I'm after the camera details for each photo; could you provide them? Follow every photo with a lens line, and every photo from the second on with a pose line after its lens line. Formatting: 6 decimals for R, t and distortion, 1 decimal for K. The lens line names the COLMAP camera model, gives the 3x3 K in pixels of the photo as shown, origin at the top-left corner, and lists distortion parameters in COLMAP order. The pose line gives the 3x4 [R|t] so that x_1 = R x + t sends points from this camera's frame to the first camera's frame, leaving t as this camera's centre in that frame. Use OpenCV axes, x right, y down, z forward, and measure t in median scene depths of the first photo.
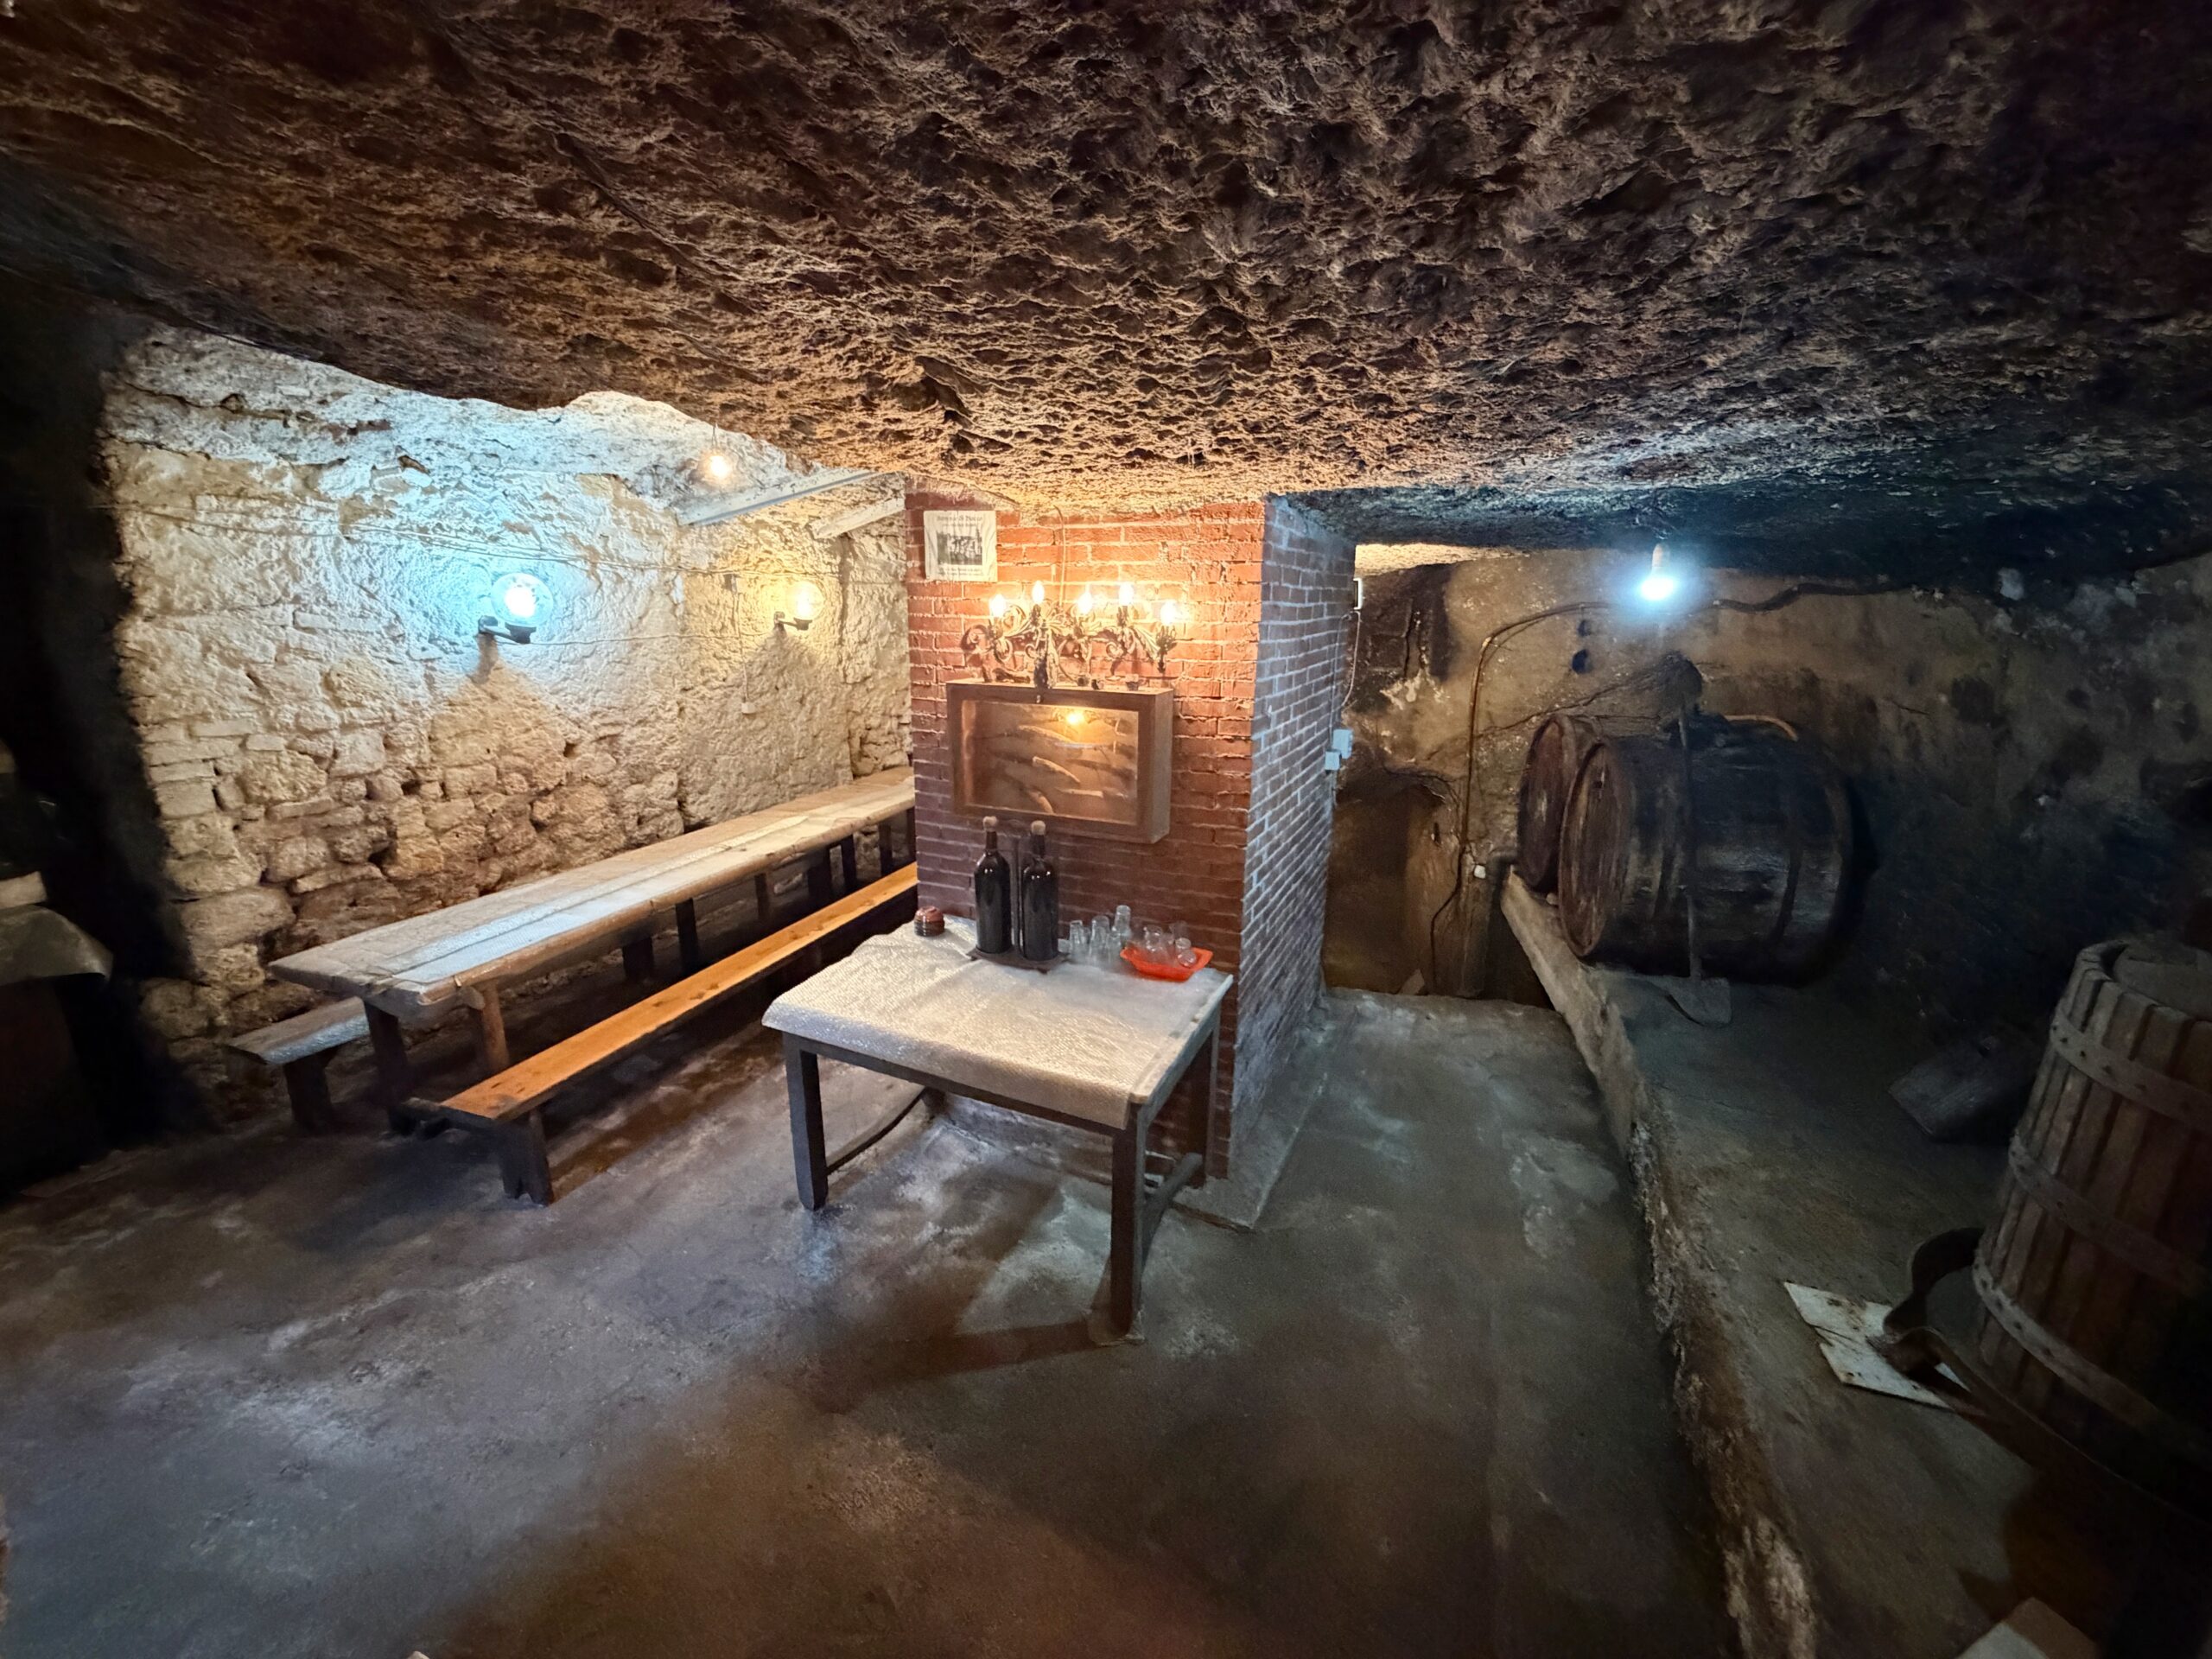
lens RADIAL K [[881.5, 0, 1098.8], [0, 881.5, 829.4], [0, 0, 1]] dist [0.000831, -0.000091]
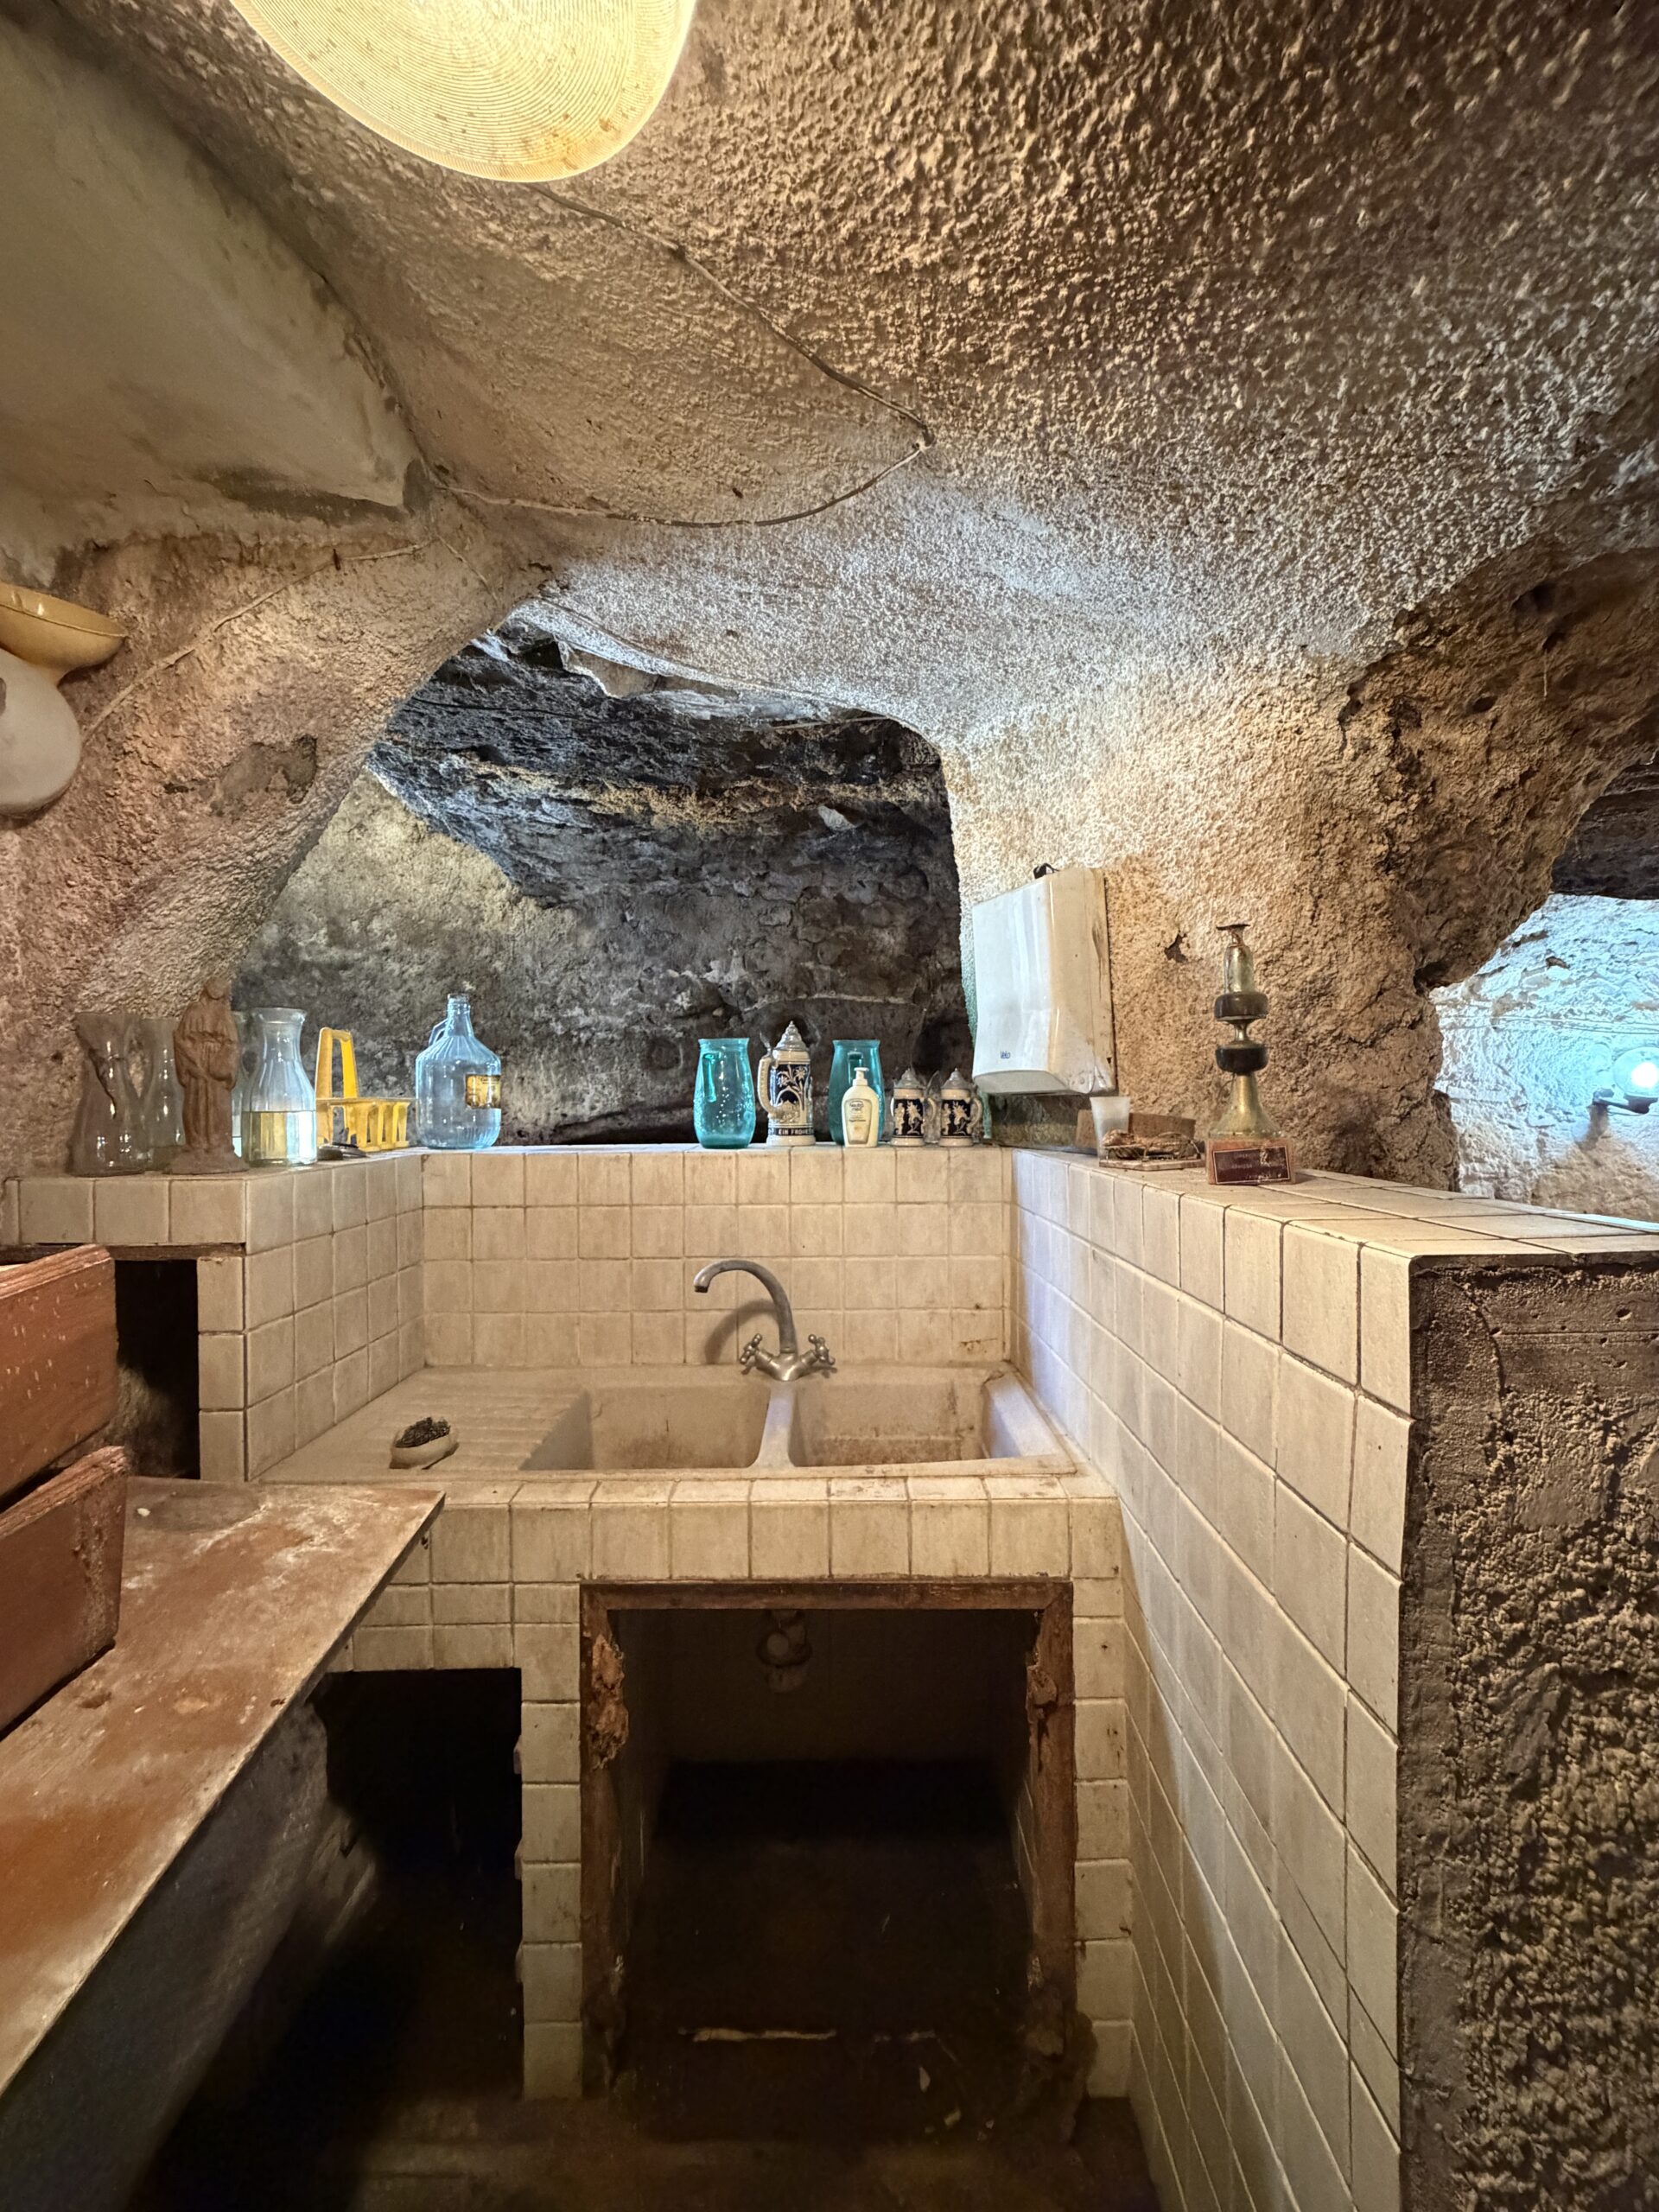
lens RADIAL K [[881.5, 0, 829.7], [0, 881.5, 1099.2], [0, 0, 1]] dist [0.000831, -0.000091]
pose [[0.326084, -0.014557, -0.945229, 0.010920], [-0.215302, 0.972460, -0.089251, 0.083201], [0.920497, 0.232613, 0.313969, -0.238166]]
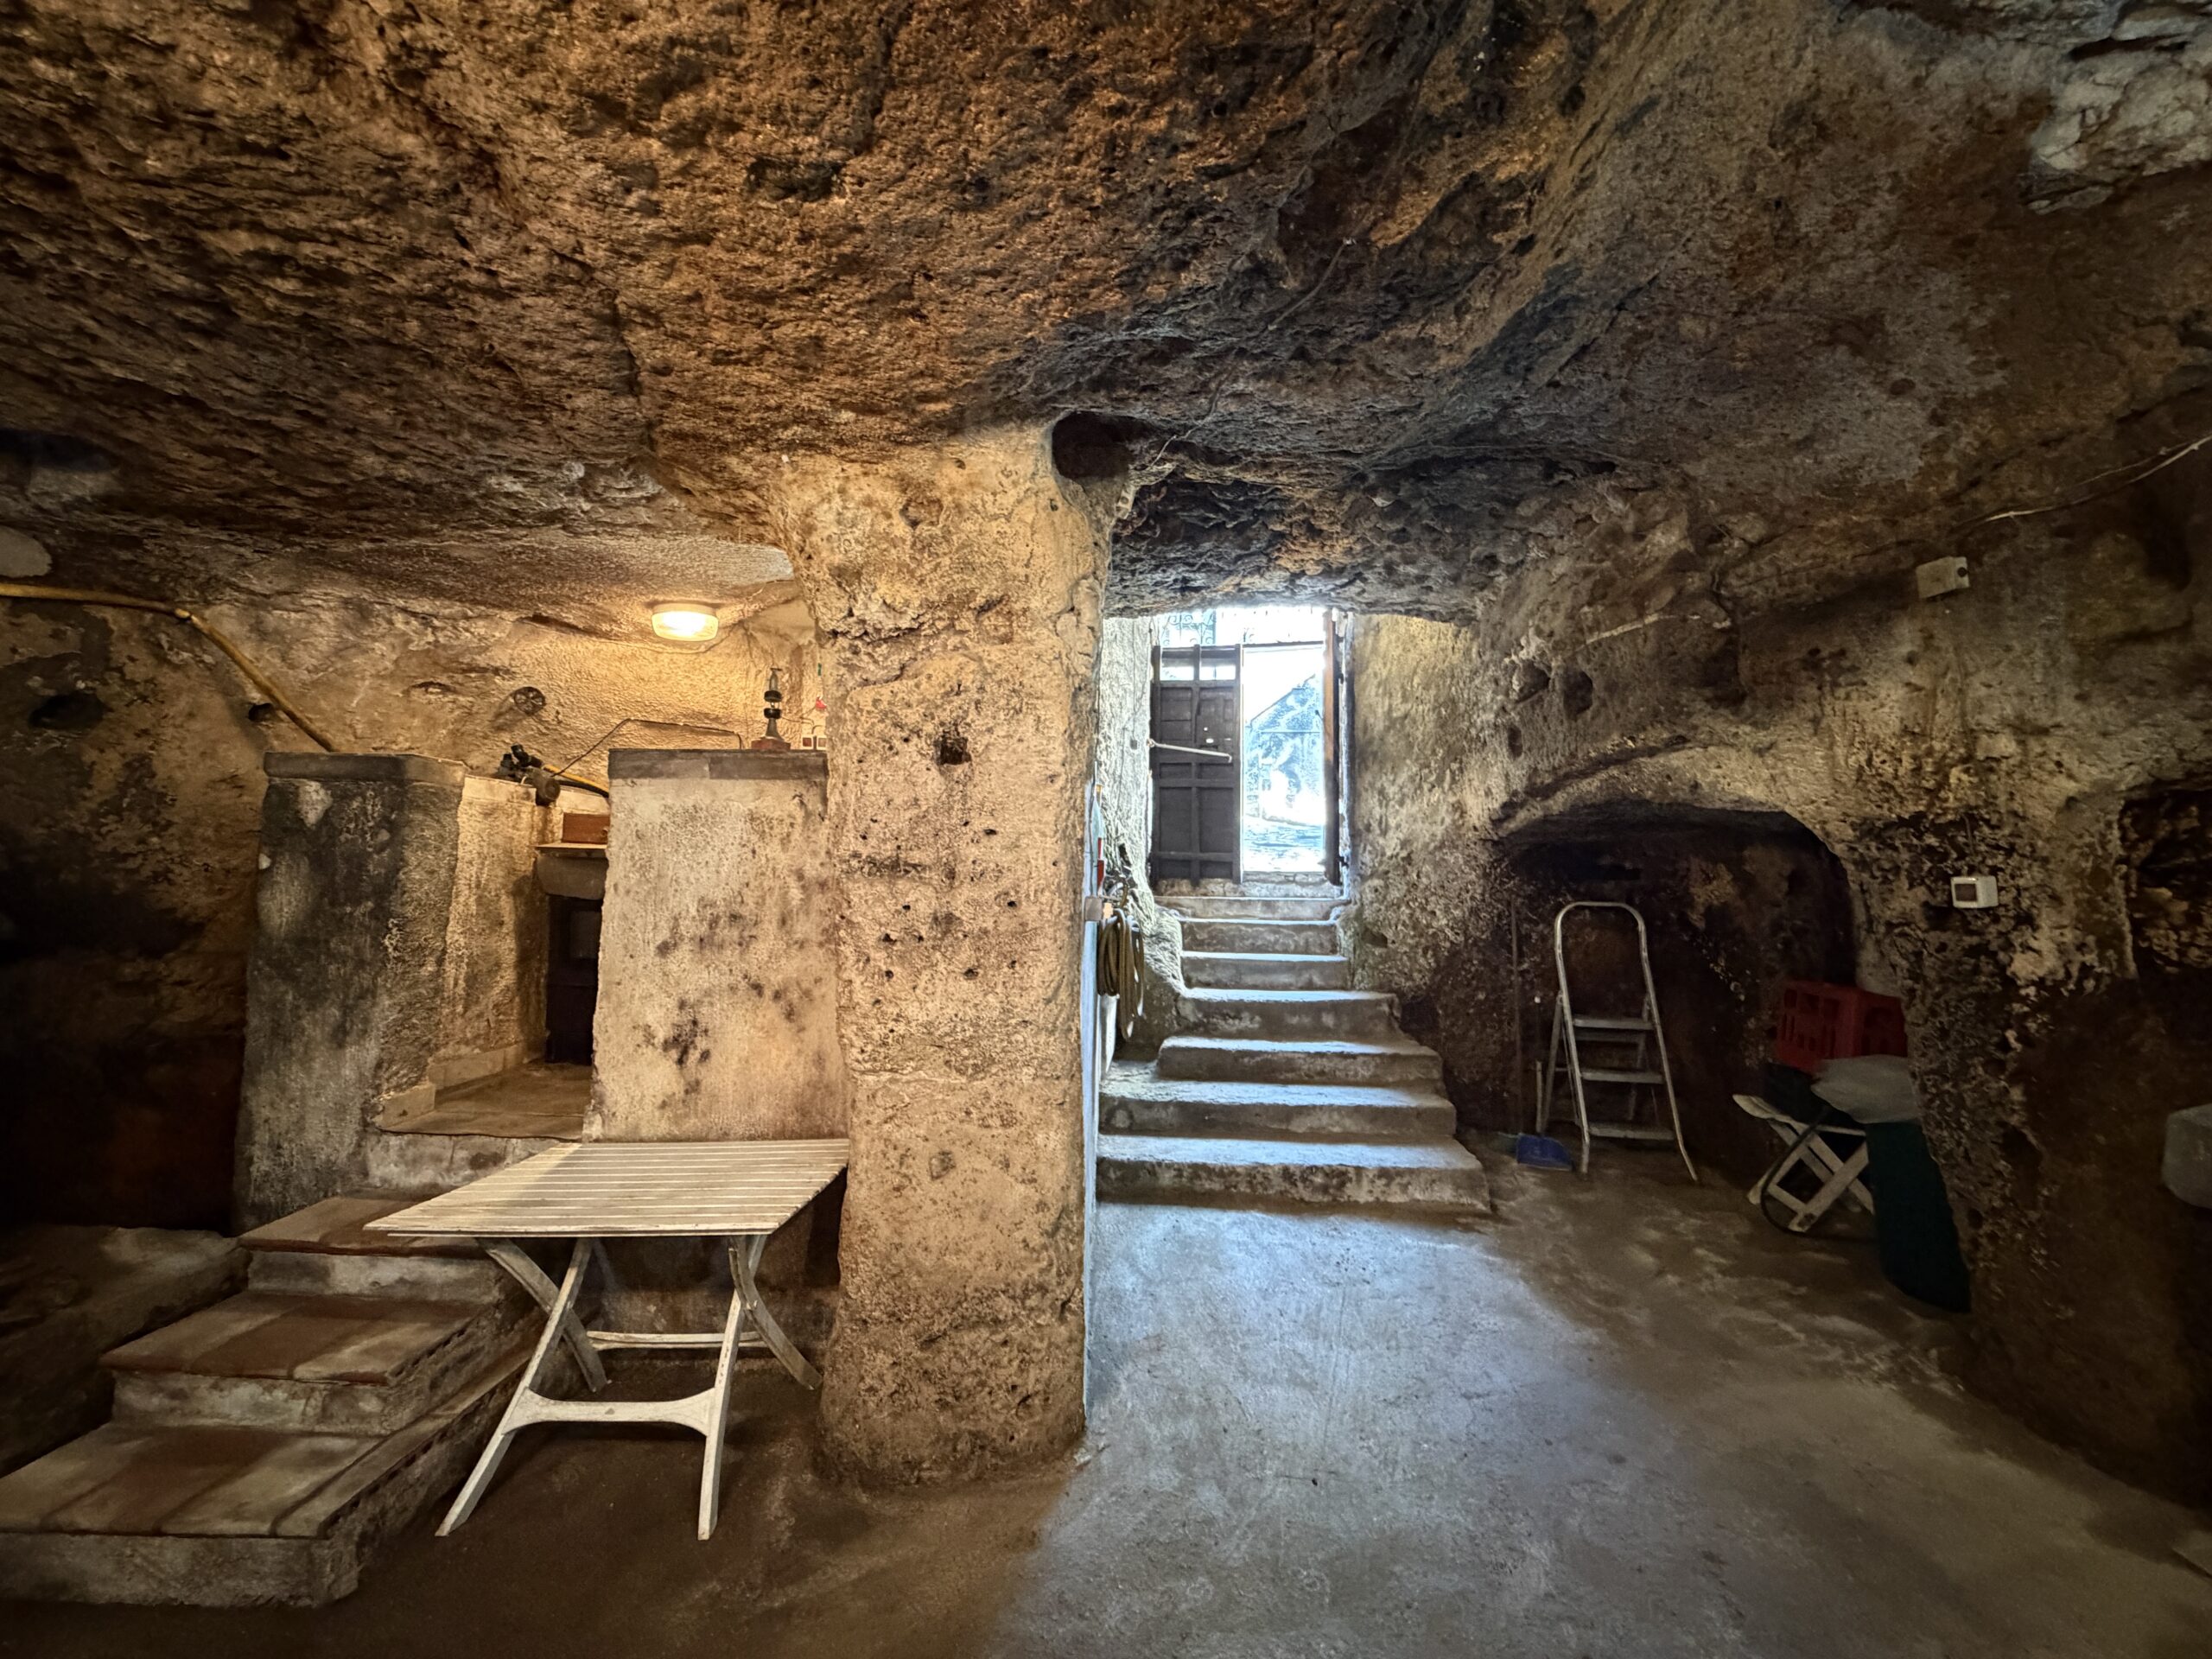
lens RADIAL K [[880.7, 0, 1098.8], [0, 880.7, 828.8], [0, 0, 1]] dist [0.000108, 0.000035]
pose [[-0.955460, -0.051394, -0.290610, -0.290129], [-0.099993, 0.982850, 0.154940, -0.043257], [0.277663, 0.177098, -0.944214, 0.908631]]
